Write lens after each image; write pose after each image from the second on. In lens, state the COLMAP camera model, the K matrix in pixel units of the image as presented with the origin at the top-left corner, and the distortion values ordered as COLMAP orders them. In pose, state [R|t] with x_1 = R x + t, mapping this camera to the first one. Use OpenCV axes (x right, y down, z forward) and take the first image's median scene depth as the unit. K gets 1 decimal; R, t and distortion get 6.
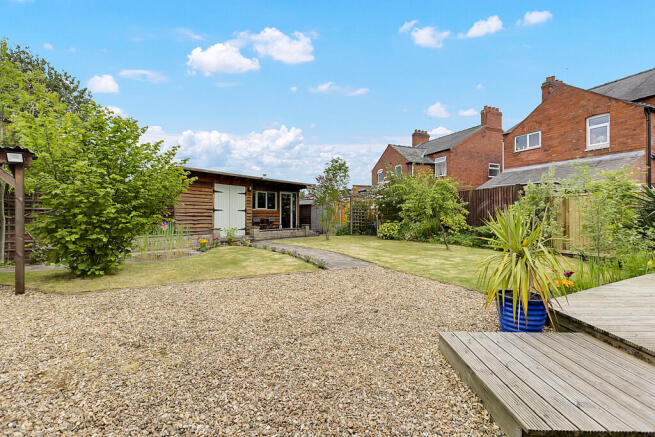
lens RADIAL K [[291.6, 0, 326.3], [0, 291.6, 218.3], [0, 0, 1]] dist [-0.001749, -0.001052]
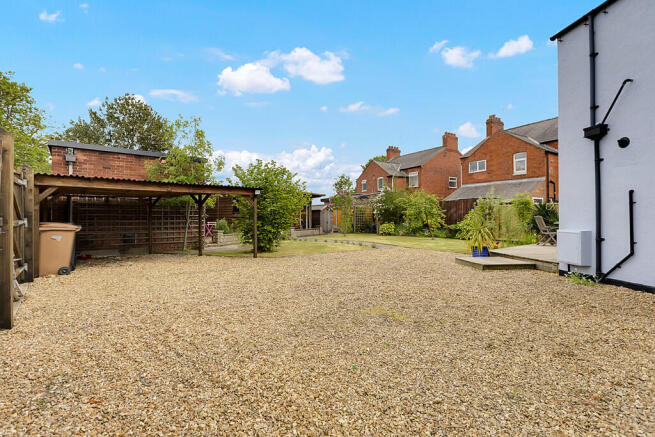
lens RADIAL K [[291.6, 0, 328.7], [0, 291.6, 218.9], [0, 0, 1]] dist [-0.001749, -0.001052]
pose [[0.990570, -0.006057, 0.136872, -0.247594], [0.007265, 0.999939, -0.008334, 0.002434], [-0.136813, 0.009249, 0.990554, -0.338571]]
